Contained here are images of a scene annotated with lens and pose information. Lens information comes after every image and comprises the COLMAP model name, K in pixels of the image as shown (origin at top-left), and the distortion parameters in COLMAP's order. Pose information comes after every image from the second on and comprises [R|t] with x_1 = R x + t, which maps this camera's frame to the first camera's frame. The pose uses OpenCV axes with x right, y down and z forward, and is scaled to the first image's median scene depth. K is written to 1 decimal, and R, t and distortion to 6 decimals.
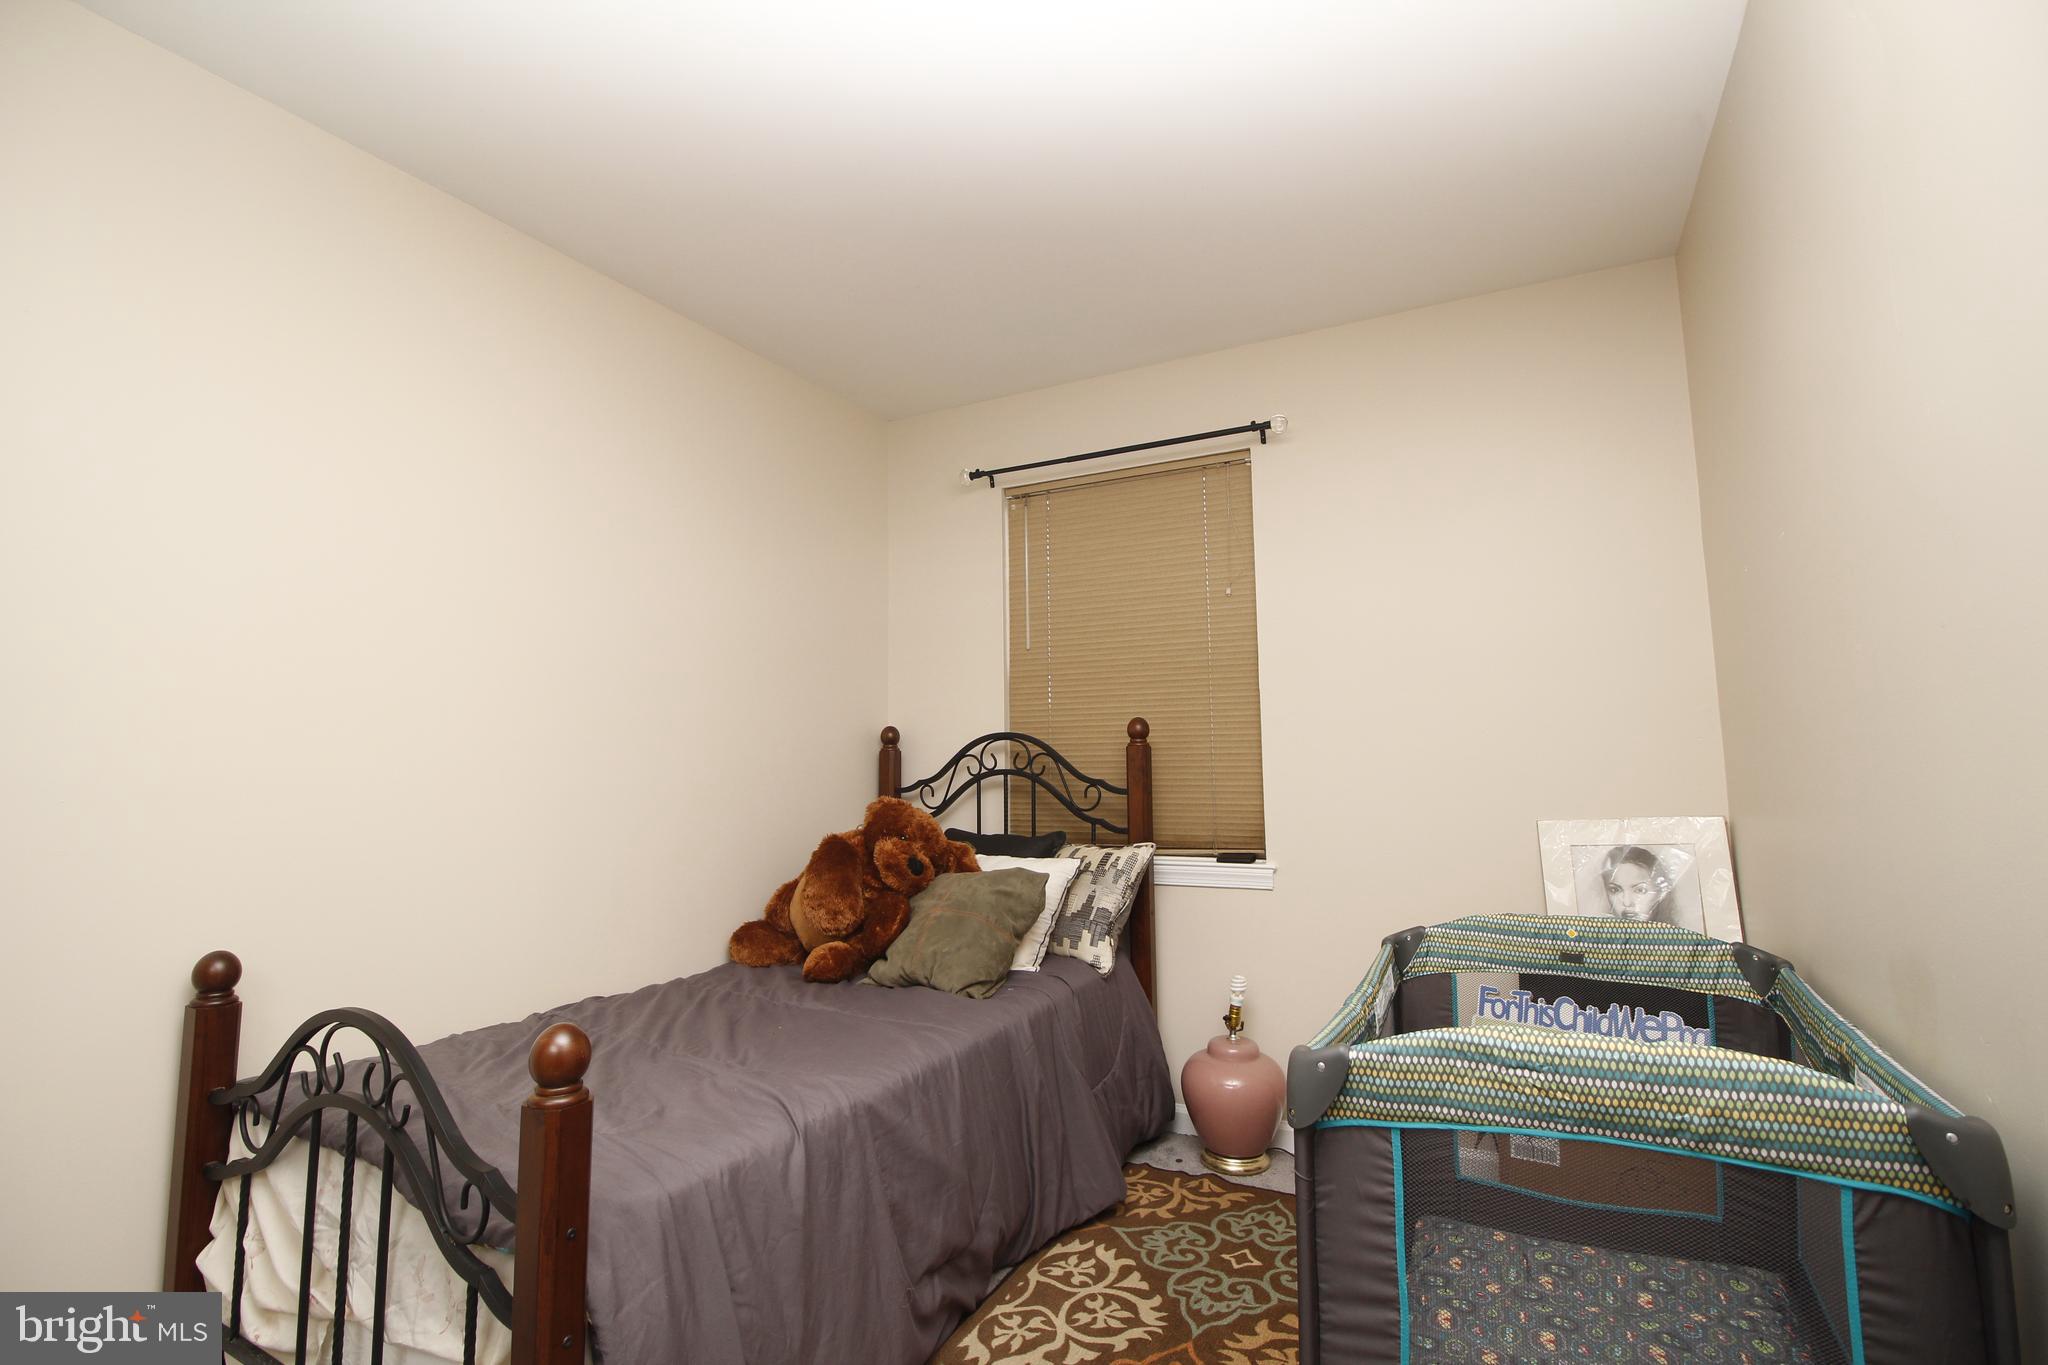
lens RADIAL K [[950.6, 0, 1022.1], [0, 950.6, 636.9], [0, 0, 1]] dist [0.000393, -0.013568]
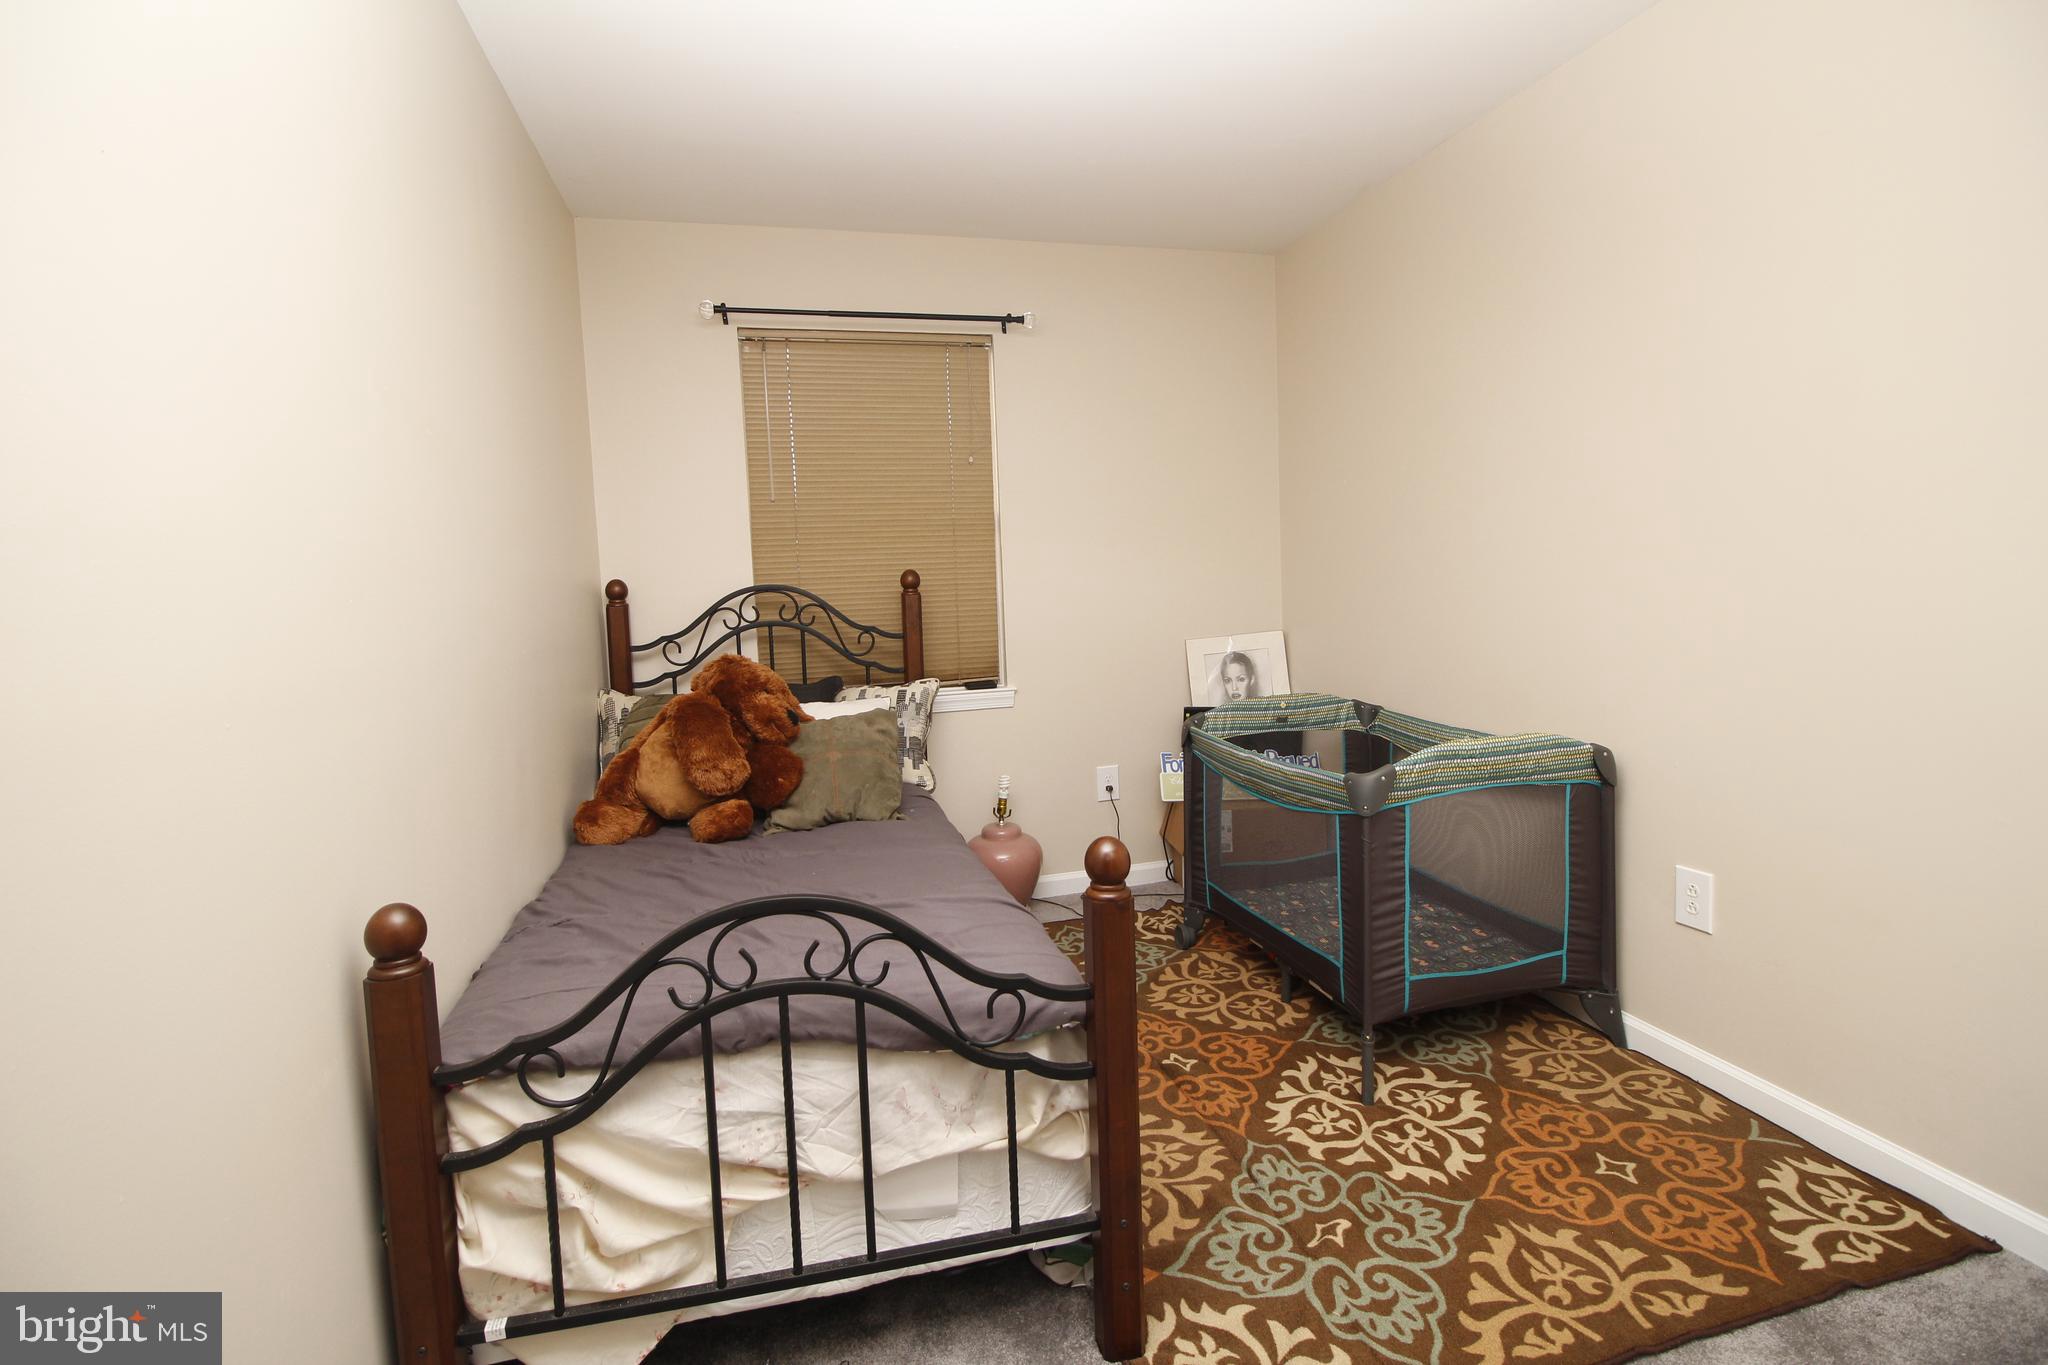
lens RADIAL K [[950.6, 0, 1022.1], [0, 950.6, 636.9], [0, 0, 1]] dist [0.000393, -0.013568]
pose [[0.740893, -0.052910, 0.669536, -0.531684], [-0.058671, 0.987982, 0.142999, -0.004751], [-0.669055, -0.145230, 0.728885, 0.086503]]
